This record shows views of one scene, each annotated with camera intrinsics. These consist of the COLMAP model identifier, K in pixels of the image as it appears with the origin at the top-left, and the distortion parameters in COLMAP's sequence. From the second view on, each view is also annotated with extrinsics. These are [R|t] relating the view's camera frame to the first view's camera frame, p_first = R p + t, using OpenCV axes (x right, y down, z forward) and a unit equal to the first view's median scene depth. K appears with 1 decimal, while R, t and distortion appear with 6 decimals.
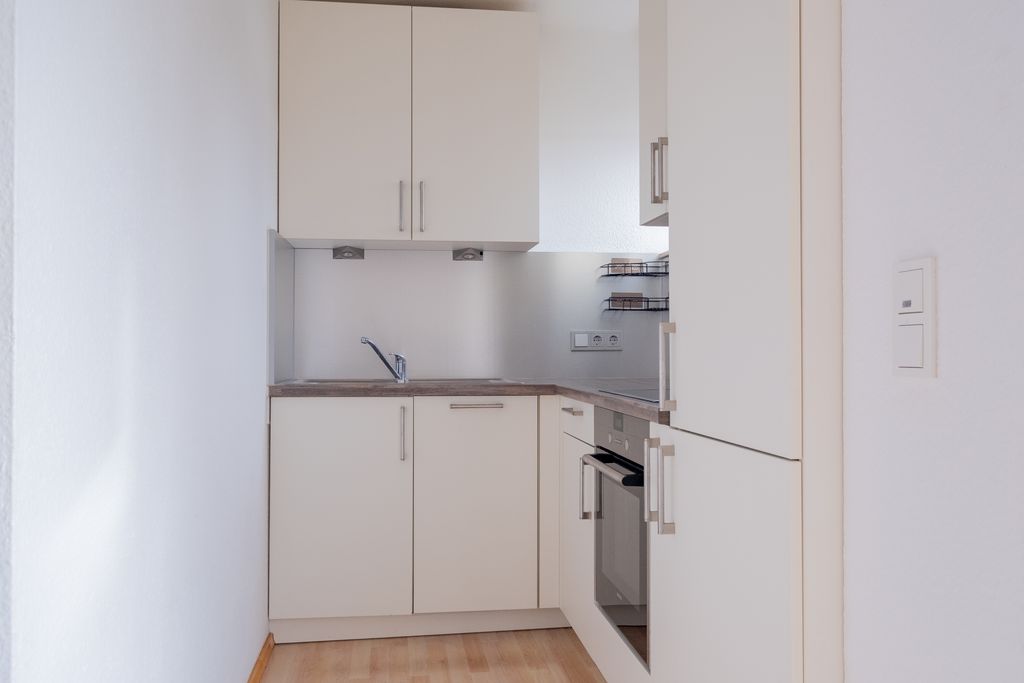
lens RADIAL K [[865.8, 0, 497.3], [0, 865.8, 345.2], [0, 0, 1]] dist [0.006420, 0.003925]
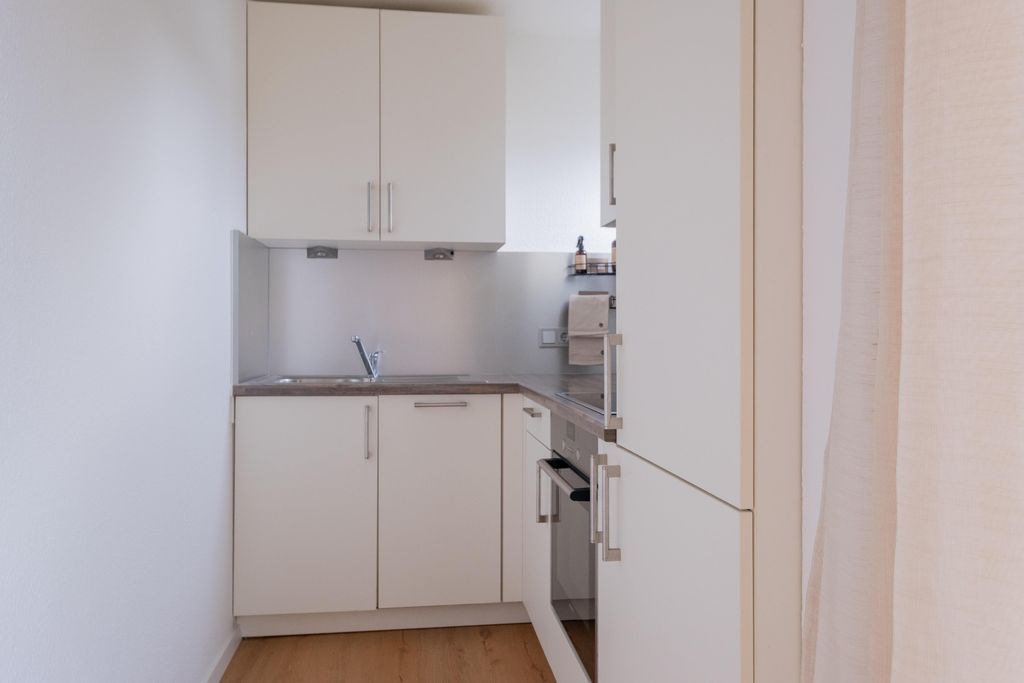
lens RADIAL K [[751.6, 0, 512.0], [0, 751.6, 341.5], [0, 0, 1]] dist [0.000904, -0.000338]
pose [[0.999872, 0.000700, 0.015955, 0.046111], [-0.000984, 0.999841, 0.017782, -0.020028], [-0.015940, -0.017796, 0.999715, 0.120177]]
